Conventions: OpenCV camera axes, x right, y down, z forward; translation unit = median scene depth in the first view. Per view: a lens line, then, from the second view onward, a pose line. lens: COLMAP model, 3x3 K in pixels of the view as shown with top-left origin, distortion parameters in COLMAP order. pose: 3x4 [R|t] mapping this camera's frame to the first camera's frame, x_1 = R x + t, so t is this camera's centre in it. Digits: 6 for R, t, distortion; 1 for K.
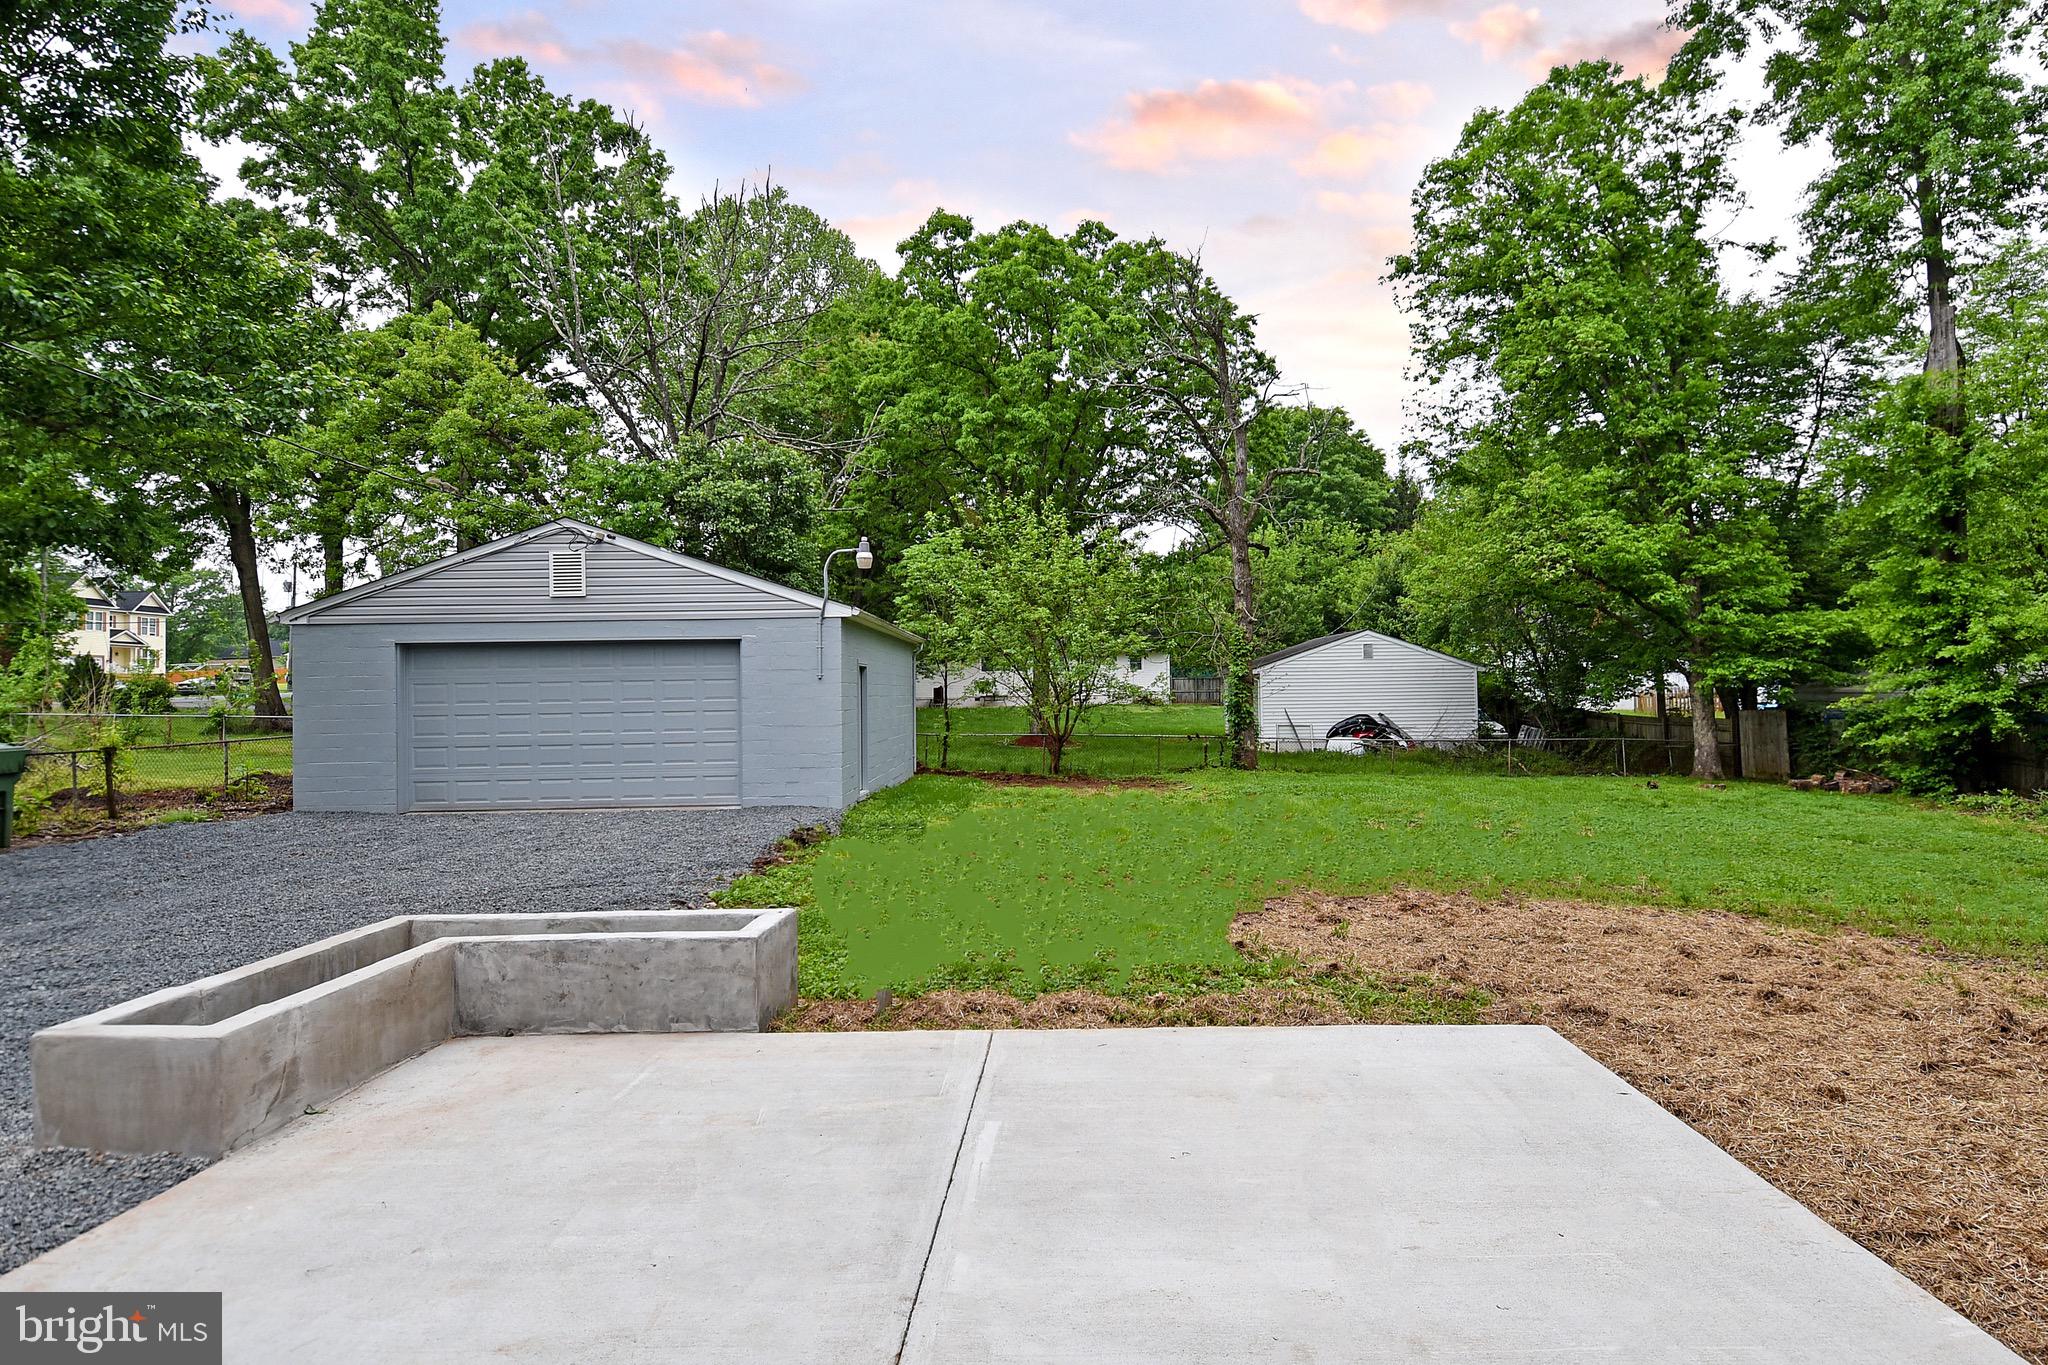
lens RADIAL K [[1054.2, 0, 1031.5], [0, 1054.2, 682.8], [0, 0, 1]] dist [0.033018, -0.034696]
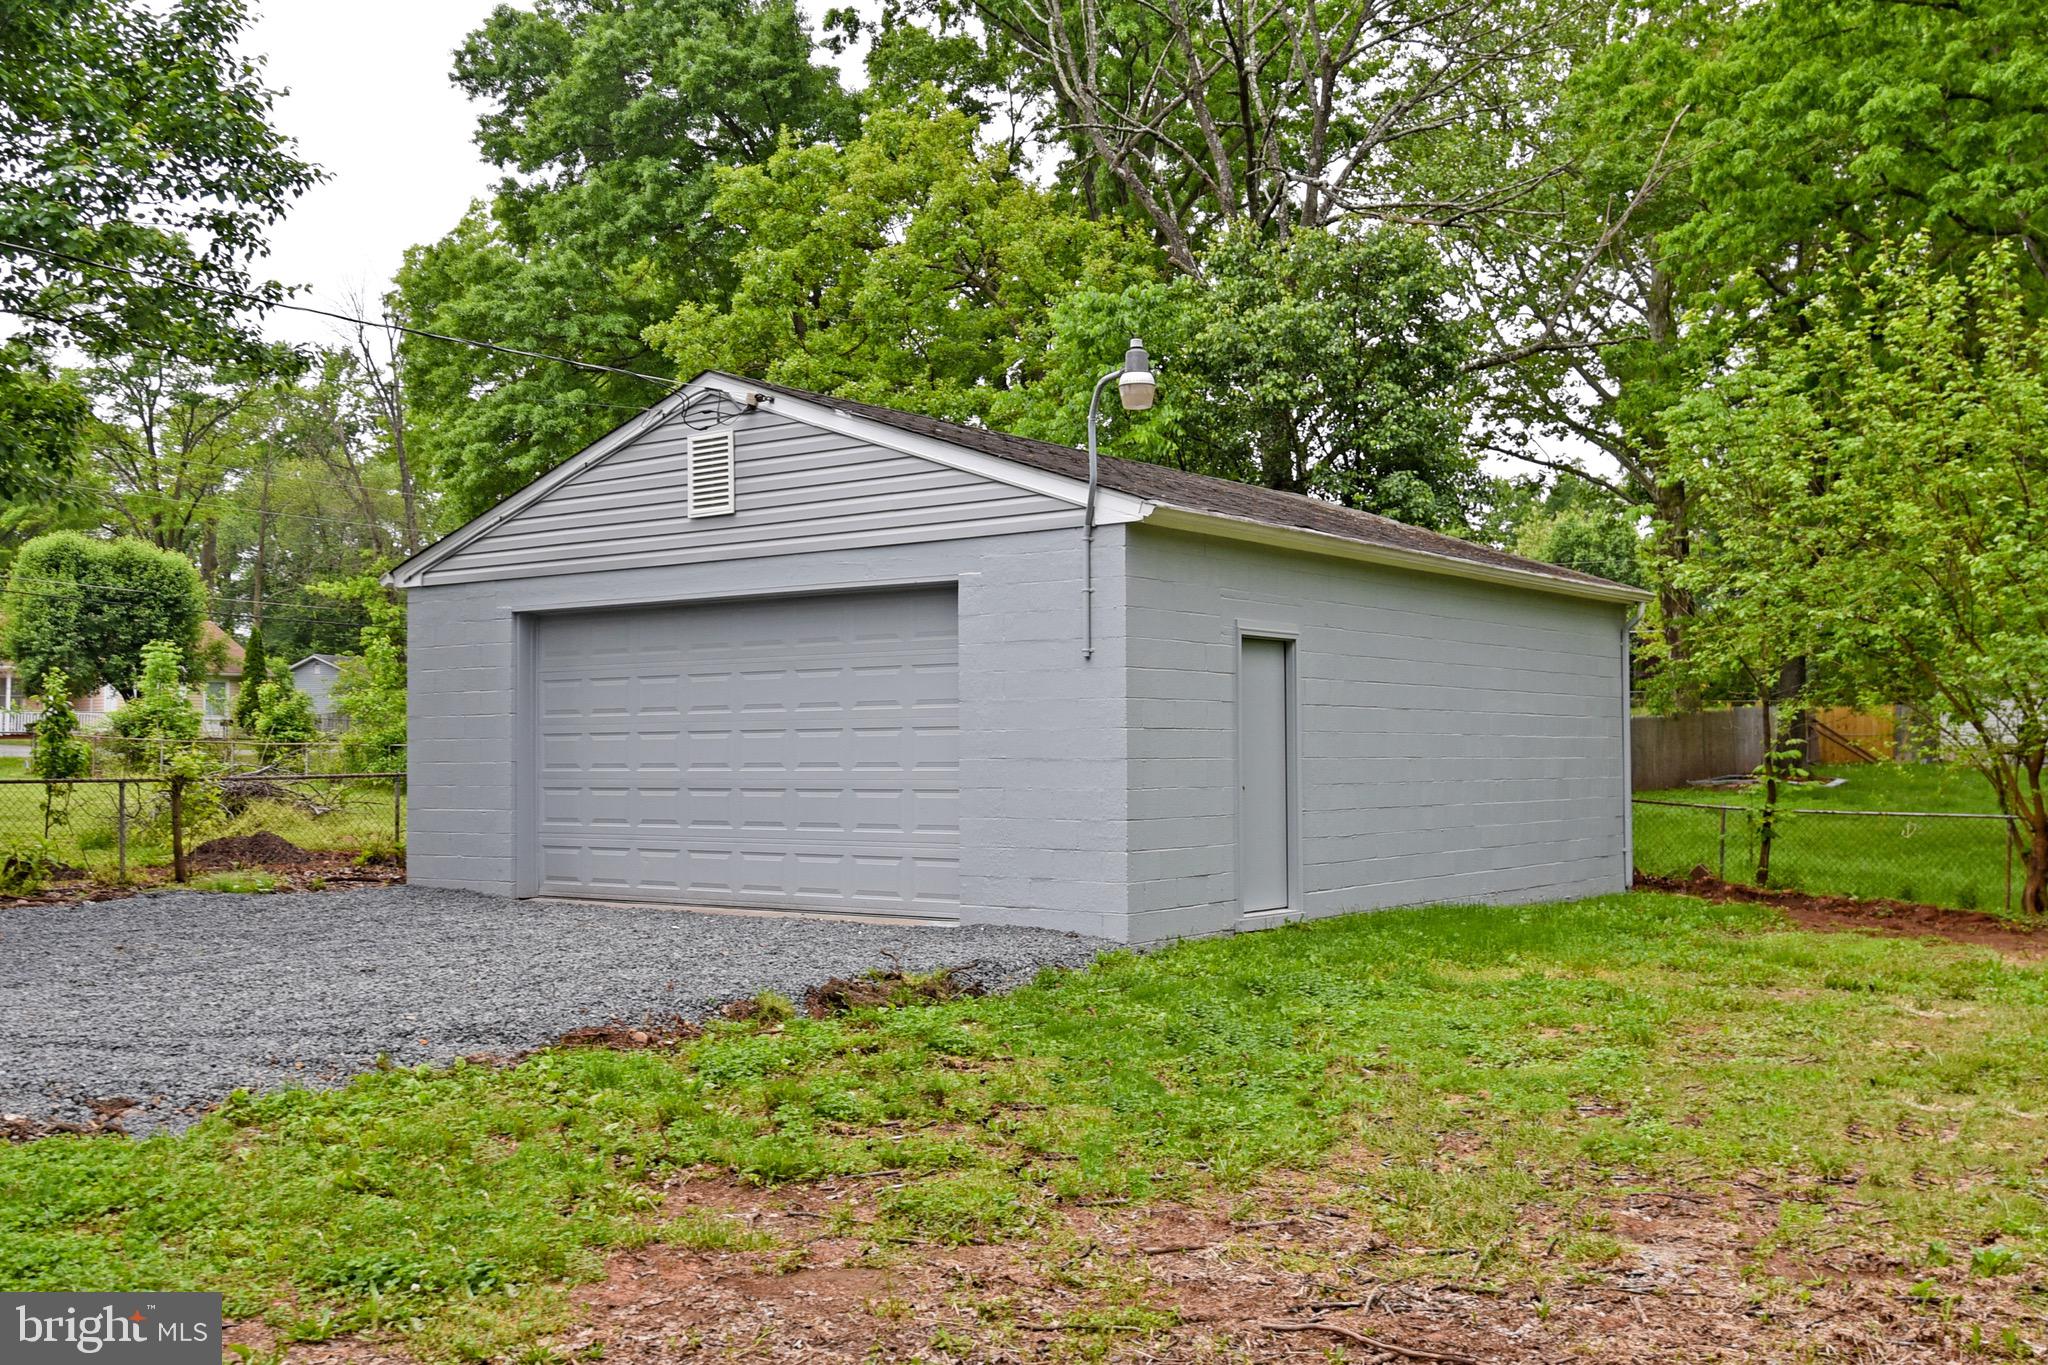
lens RADIAL K [[1879.2, 0, 1040.6], [0, 1879.2, 687.6], [0, 0, 1]] dist [0.017474, 0.000000]
pose [[0.806637, -0.008861, -0.590980, 0.269664], [-0.002472, 0.999828, -0.018366, 0.024230], [0.591042, 0.016275, 0.806477, 0.320772]]
